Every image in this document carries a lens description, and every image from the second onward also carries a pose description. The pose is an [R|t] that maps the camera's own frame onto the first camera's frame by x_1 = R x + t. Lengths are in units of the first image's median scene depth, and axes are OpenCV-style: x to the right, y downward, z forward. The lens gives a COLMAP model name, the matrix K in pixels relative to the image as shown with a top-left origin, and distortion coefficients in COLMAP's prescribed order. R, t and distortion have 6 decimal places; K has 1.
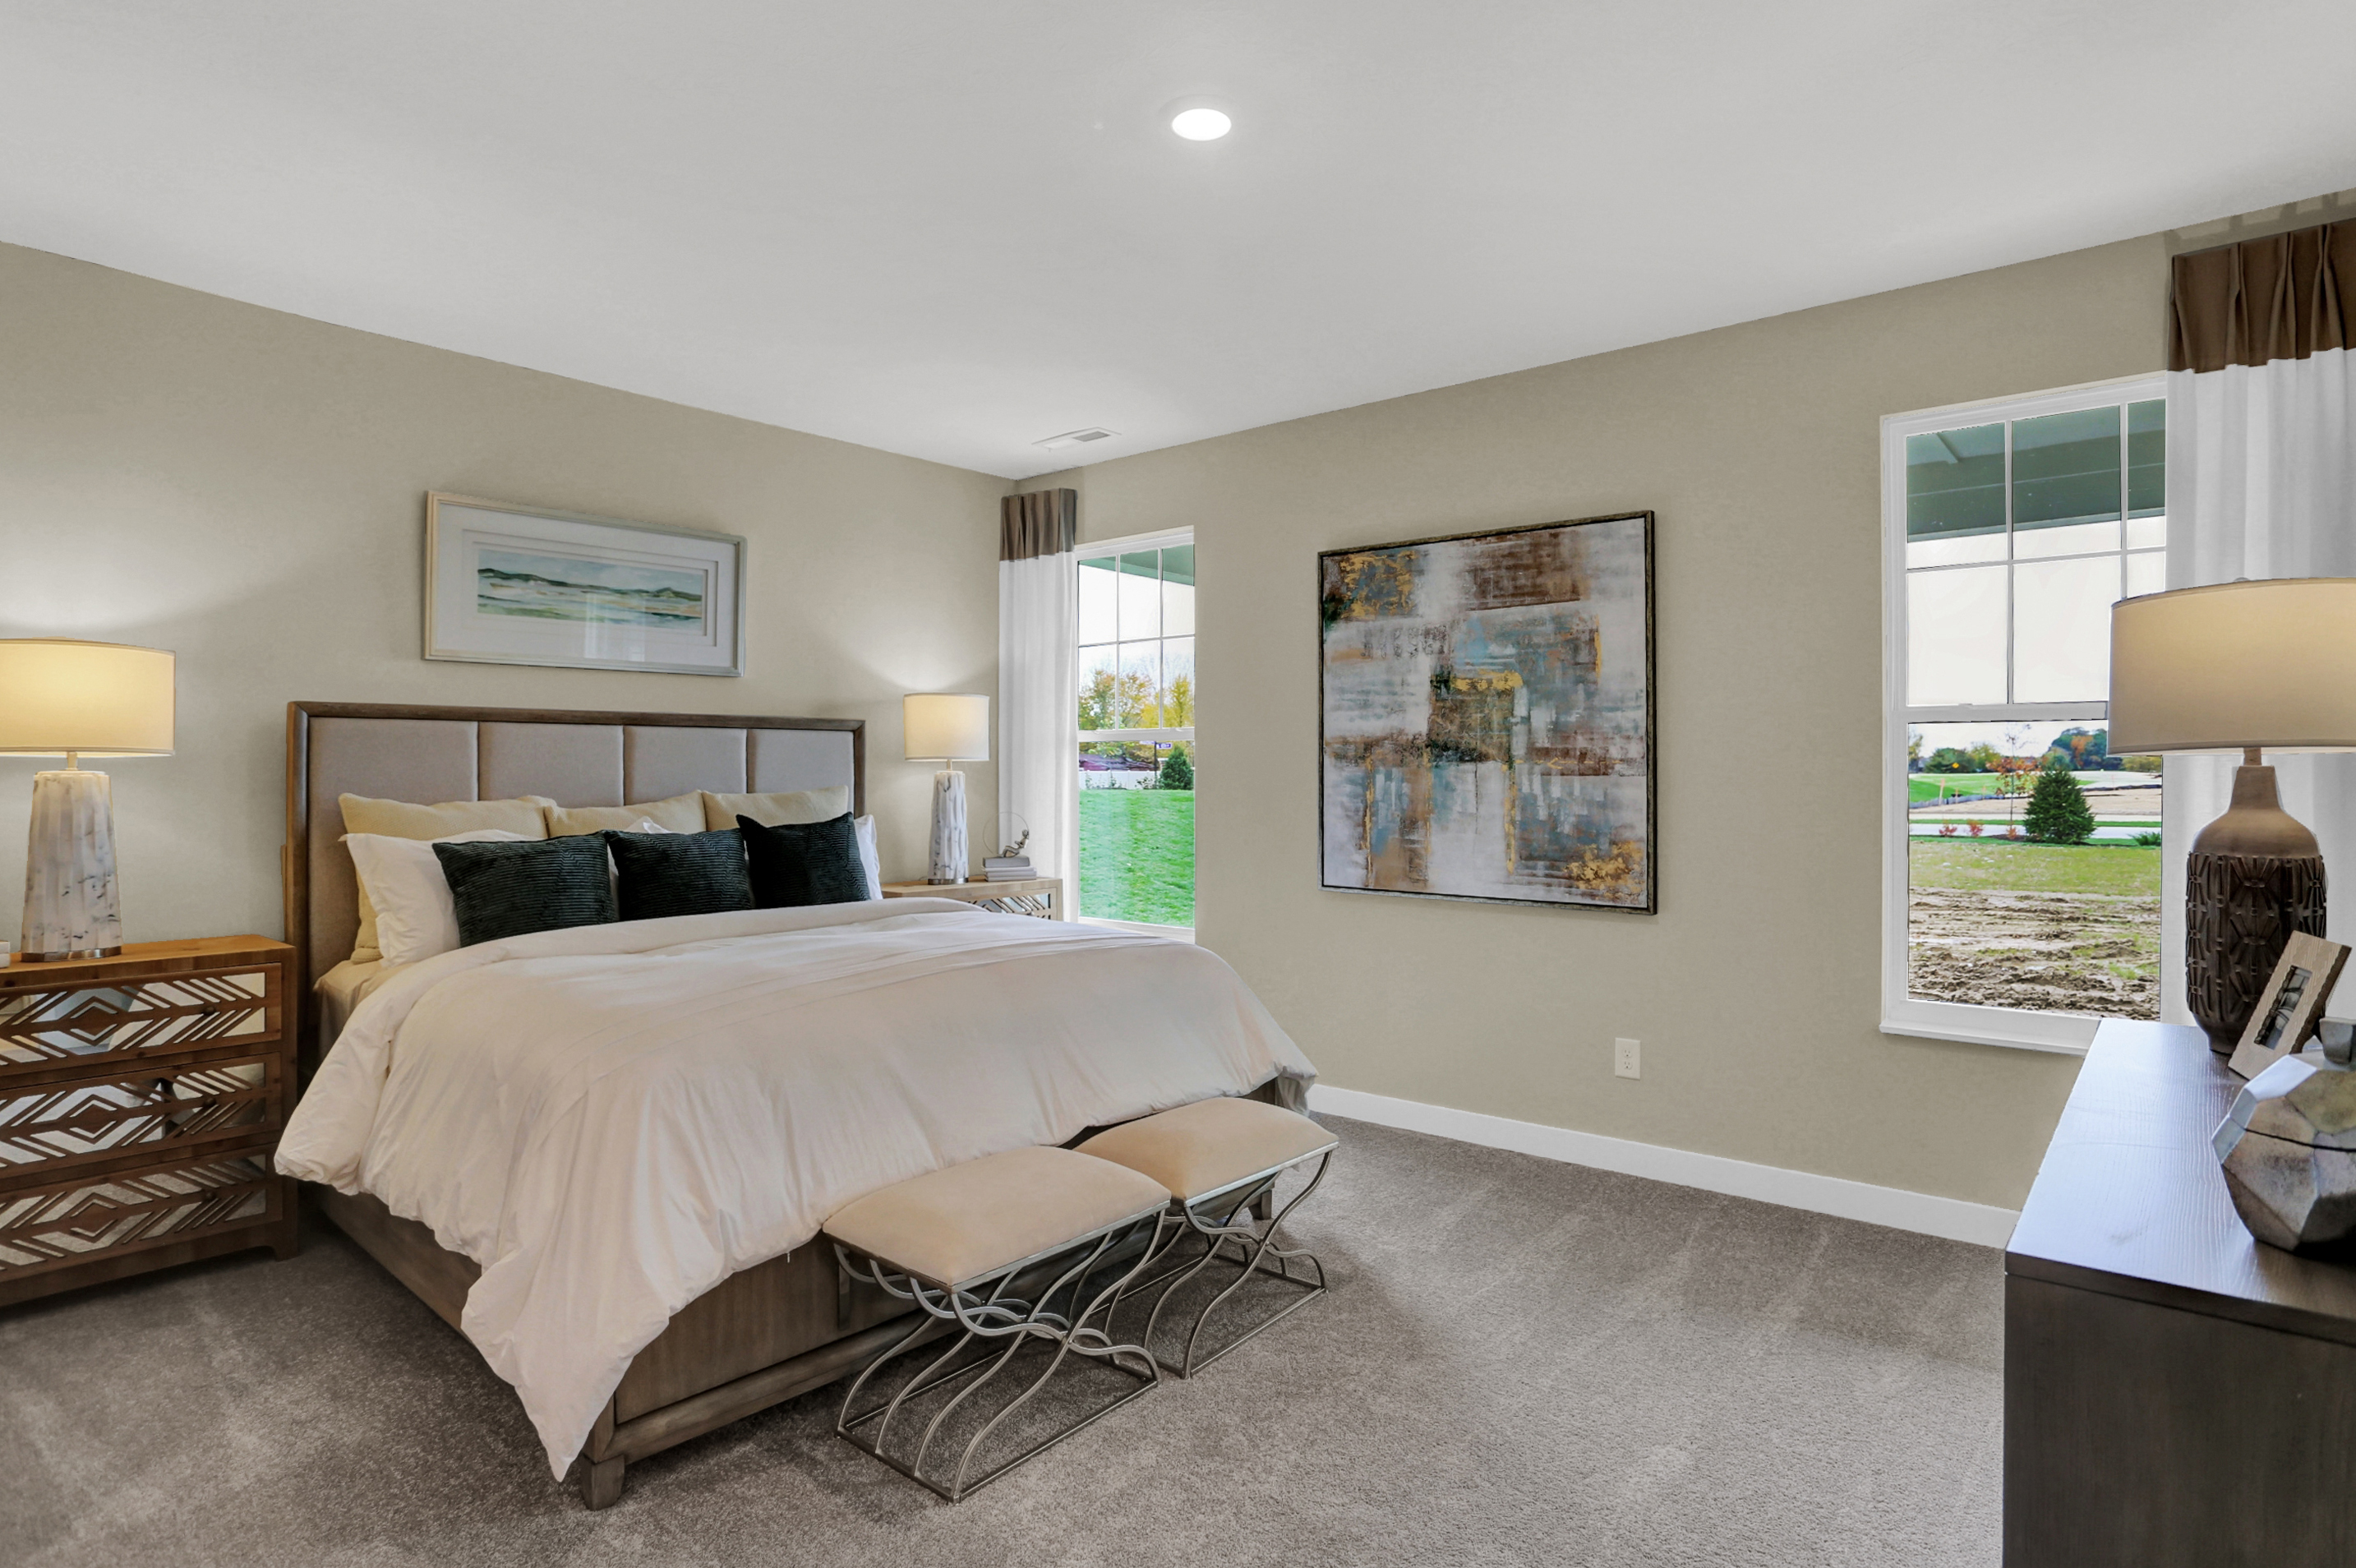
lens RADIAL K [[1252.4, 0, 1168.9], [0, 1252.4, 769.5], [0, 0, 1]] dist [-0.082517, 0.046869]
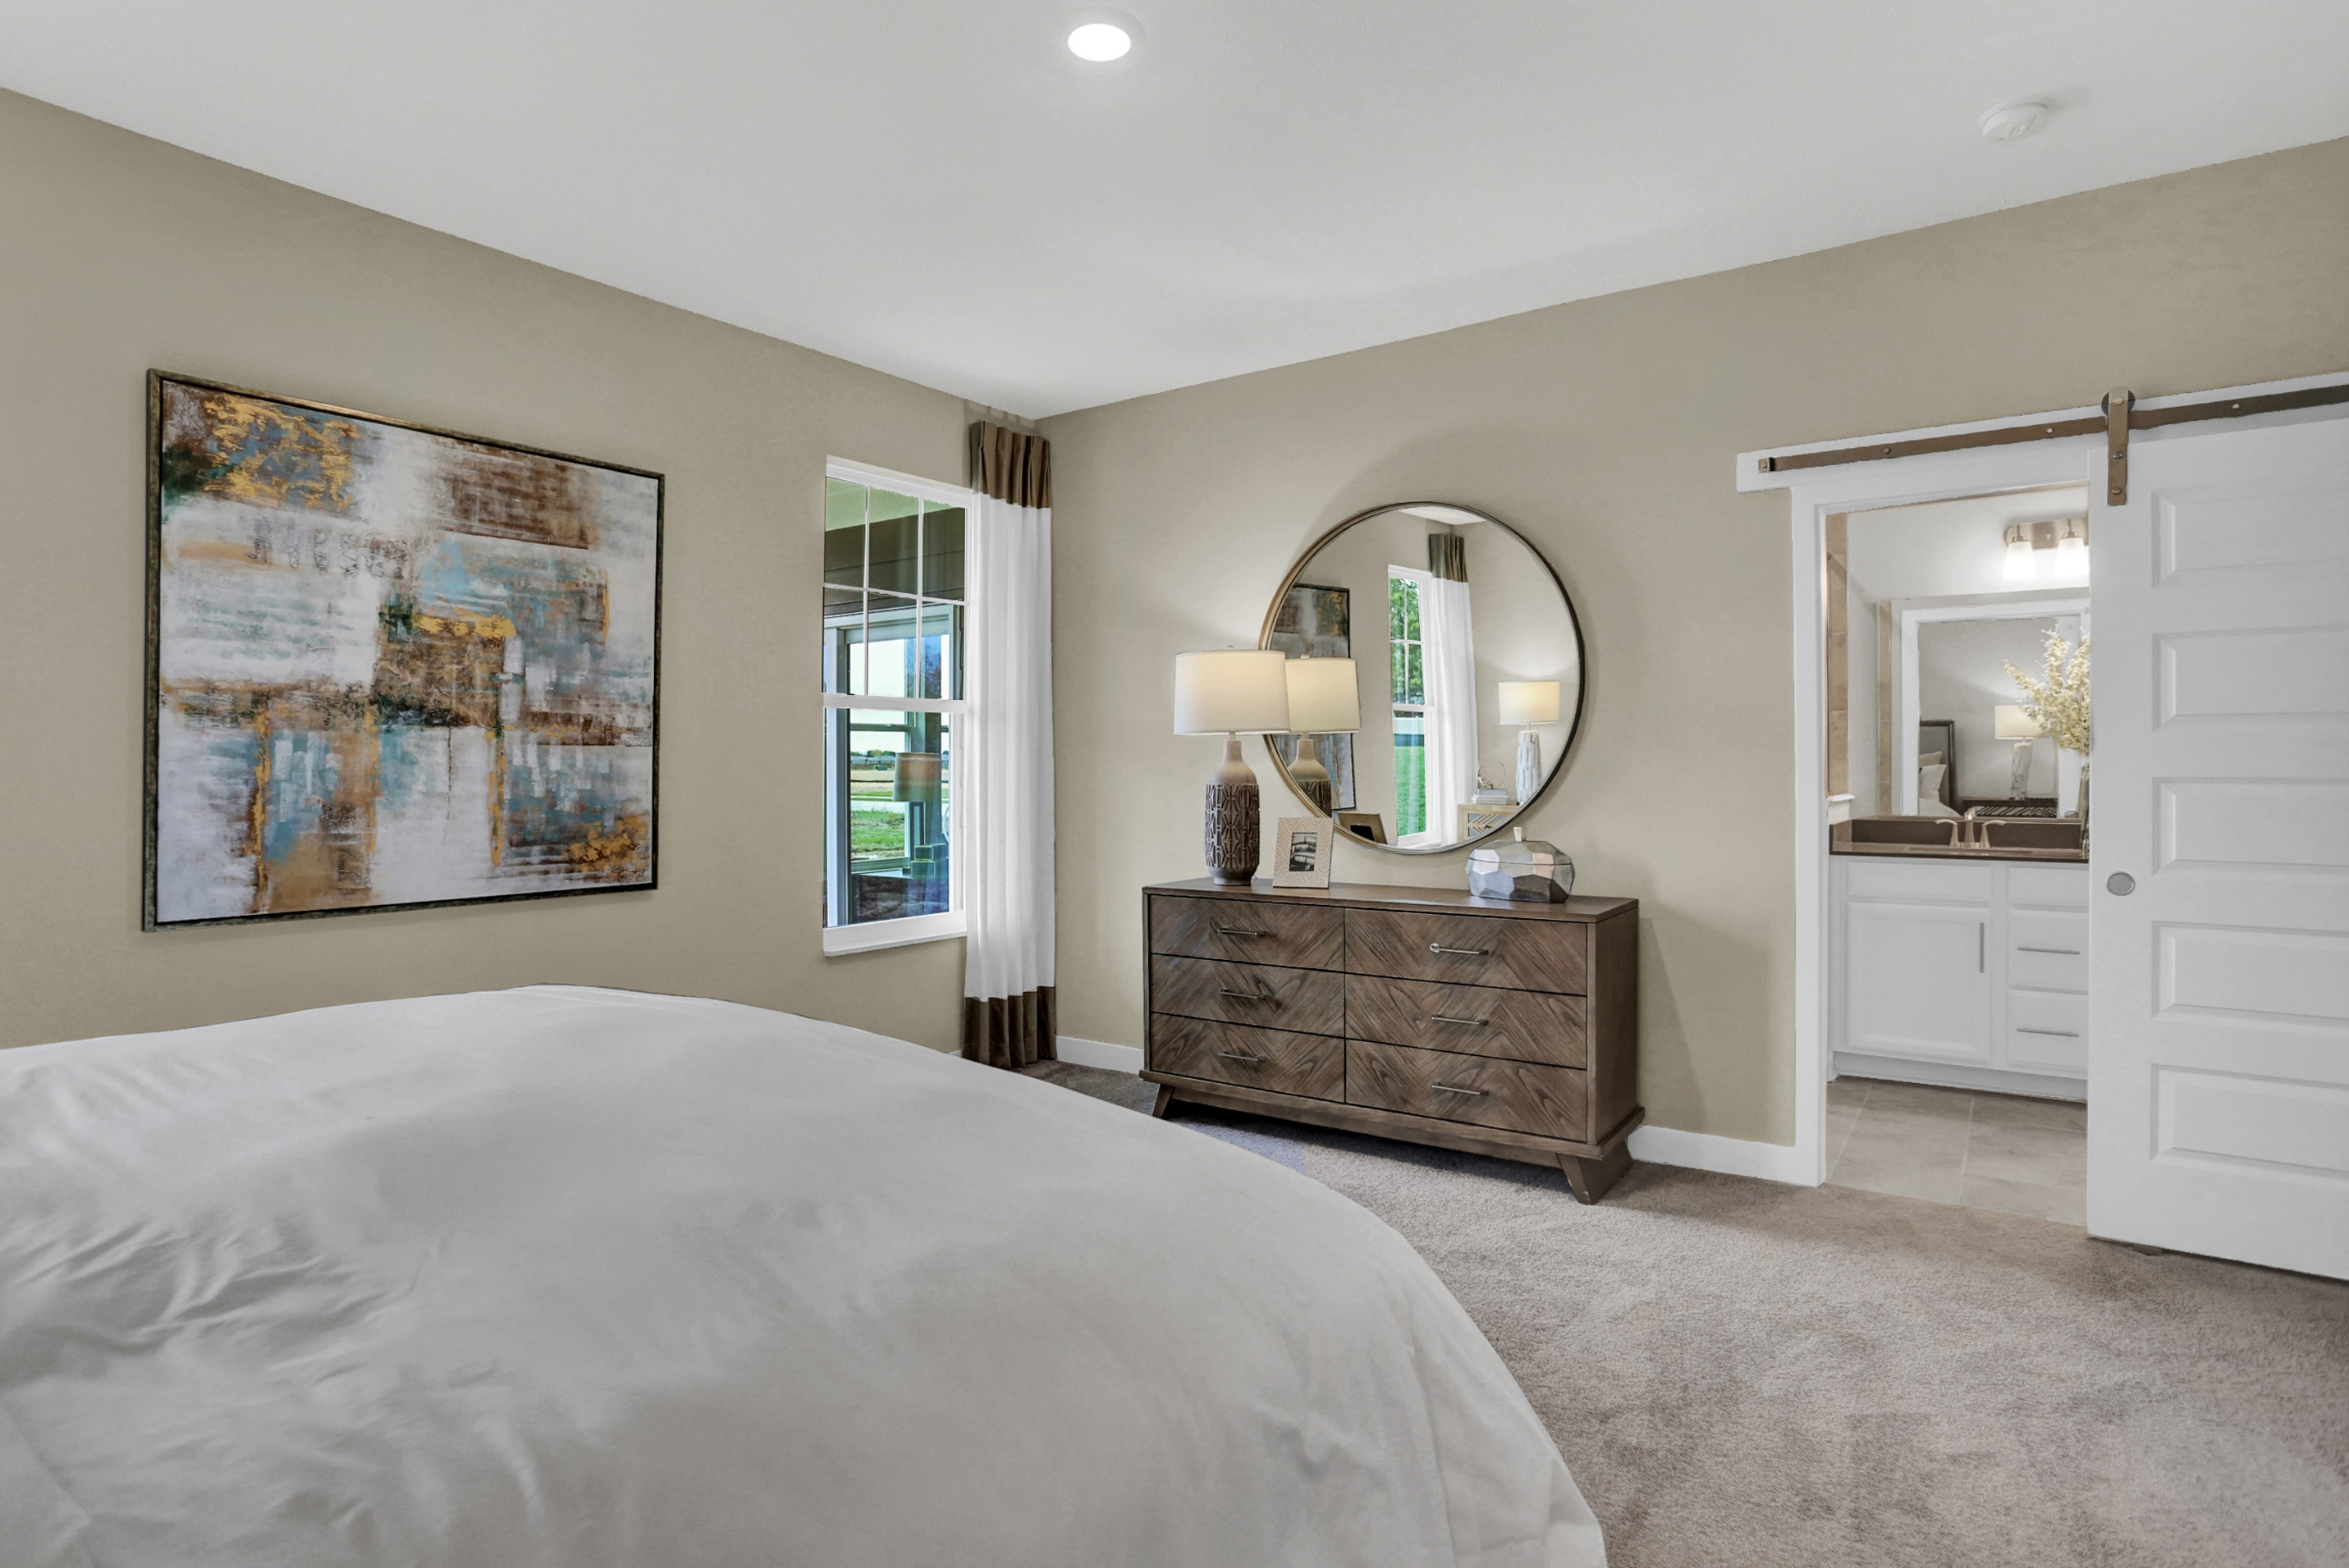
lens RADIAL K [[1248.4, 0, 1165.4], [0, 1248.4, 769.5], [0, 0, 1]] dist [-0.082517, 0.046869]
pose [[-0.094493, -0.002060, 0.995523, -0.558662], [0.001217, 0.999997, 0.002185, 0.019814], [-0.995525, 0.001418, -0.094490, 0.635374]]
